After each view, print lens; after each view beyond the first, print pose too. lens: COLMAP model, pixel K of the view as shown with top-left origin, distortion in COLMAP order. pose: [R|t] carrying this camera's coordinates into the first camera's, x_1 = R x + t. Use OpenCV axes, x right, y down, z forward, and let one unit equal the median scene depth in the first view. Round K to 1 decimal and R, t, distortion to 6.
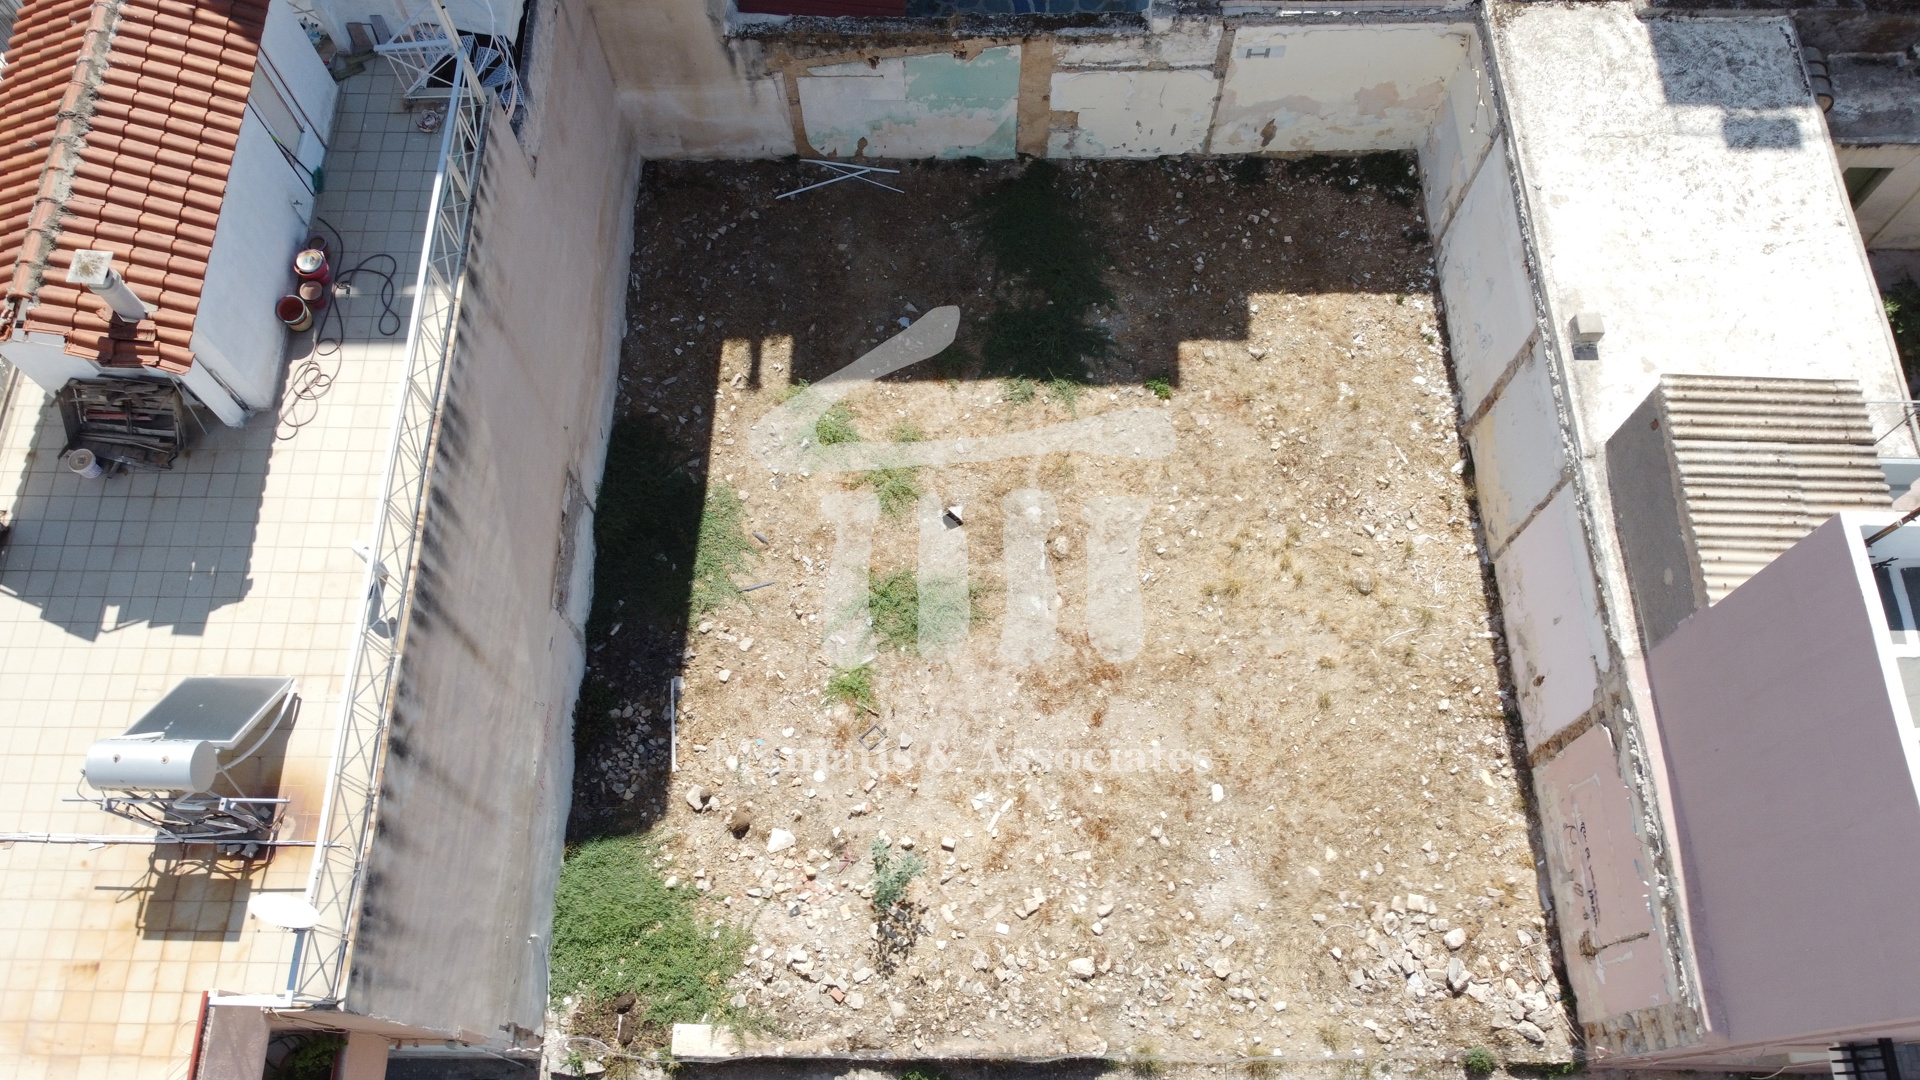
lens RADIAL K [[1452.3, 0, 963.3], [0, 1452.3, 546.1], [0, 0, 1]] dist [0.010340, -0.012288]
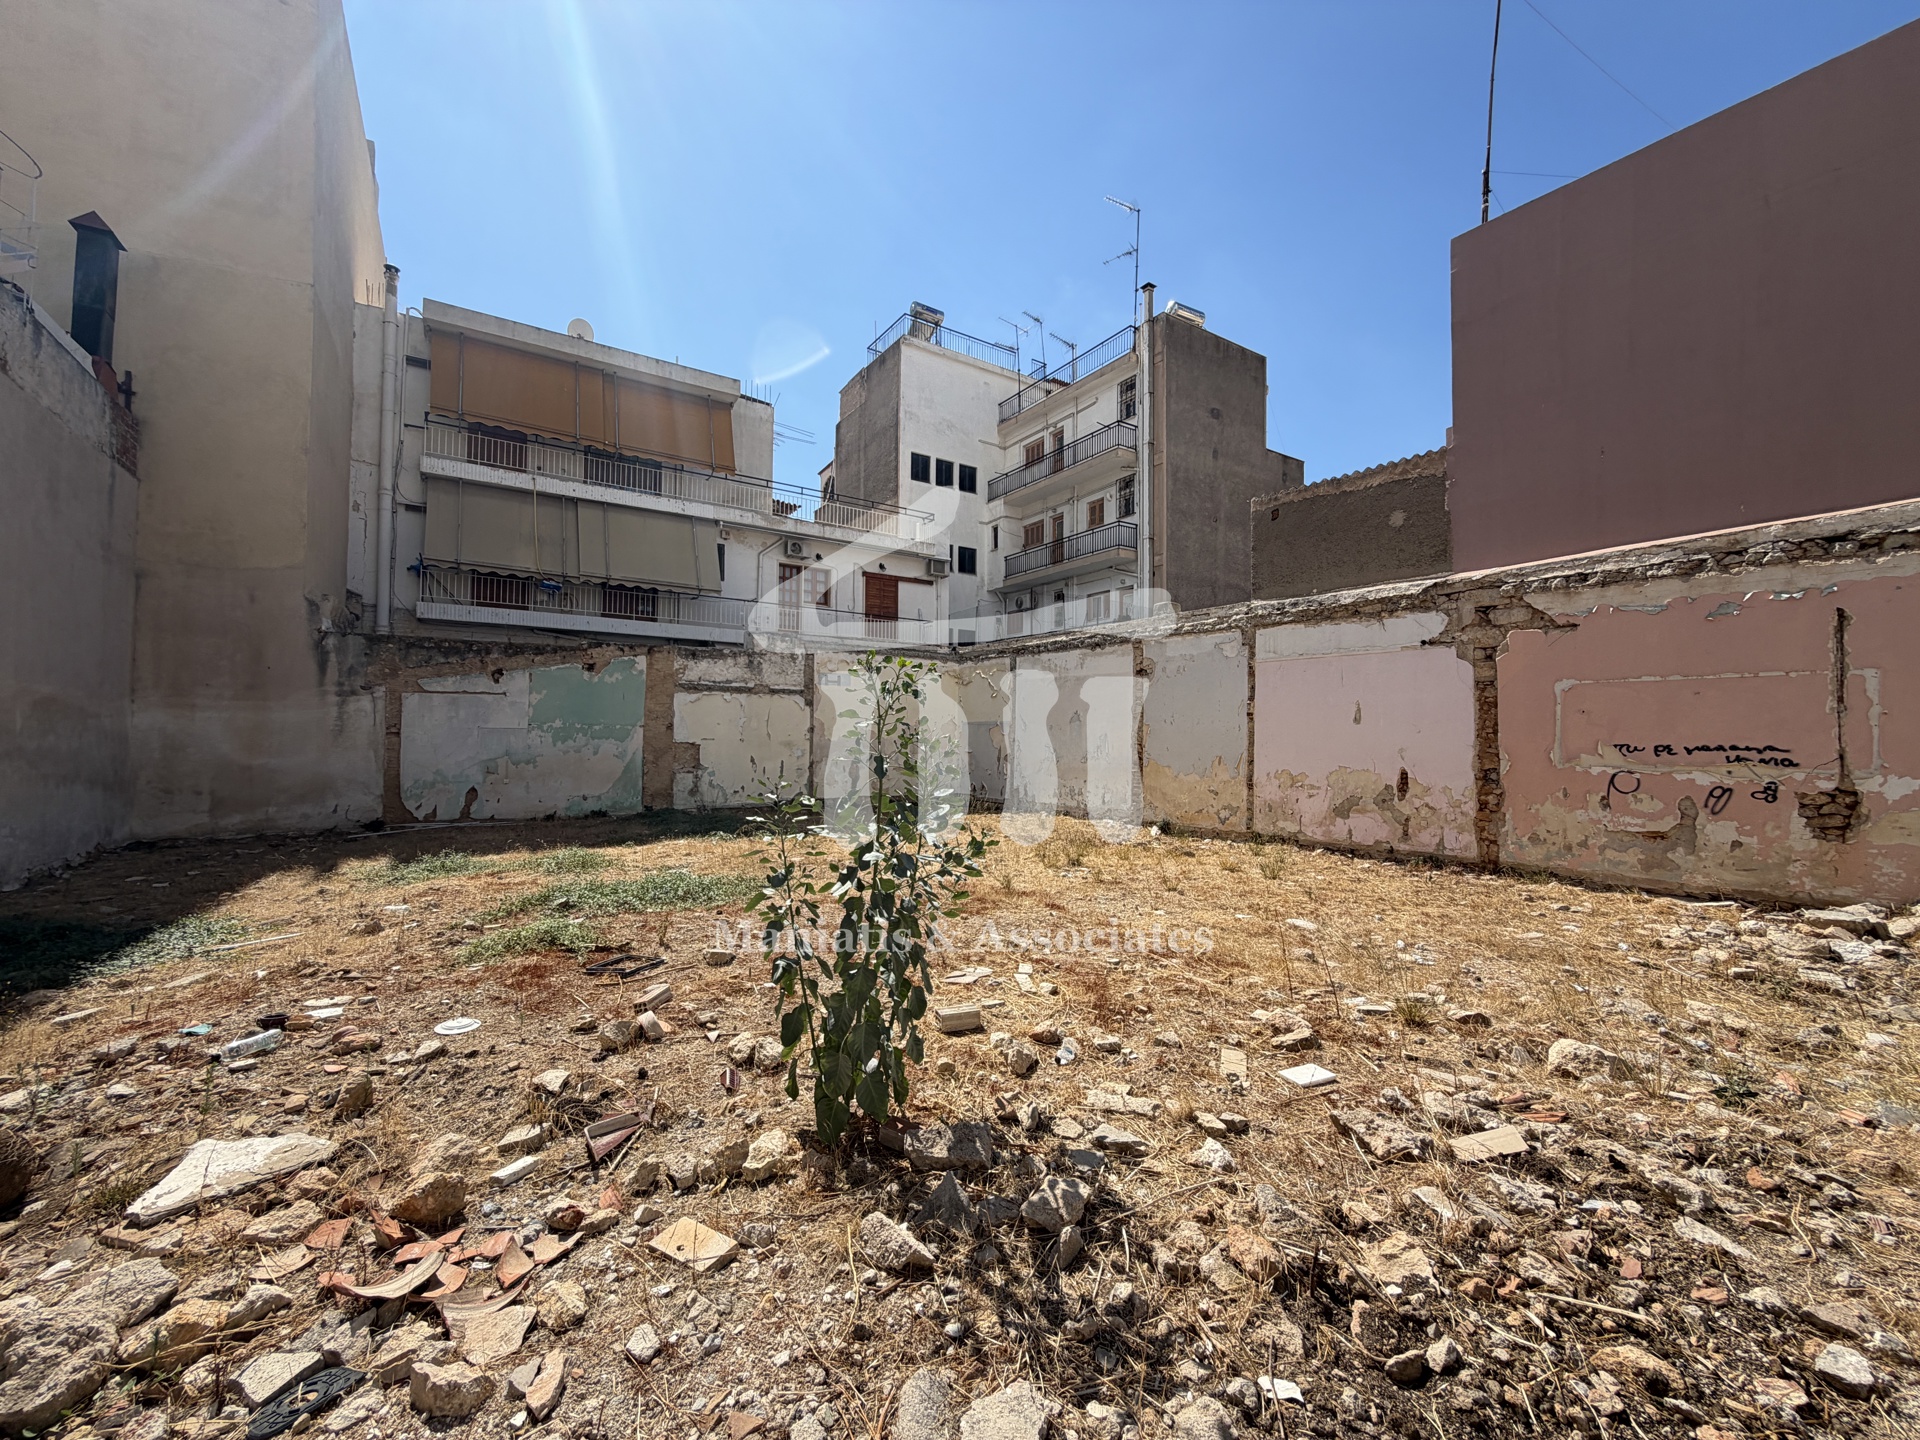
lens RADIAL K [[764.0, 0, 954.7], [0, 764.0, 719.5], [0, 0, 1]] dist [0.000464, -0.000025]
pose [[0.830138, 0.027245, 0.556891, -0.099904], [0.509428, 0.368889, -0.777434, 0.293353], [-0.226612, 0.929074, 0.292350, 0.847408]]
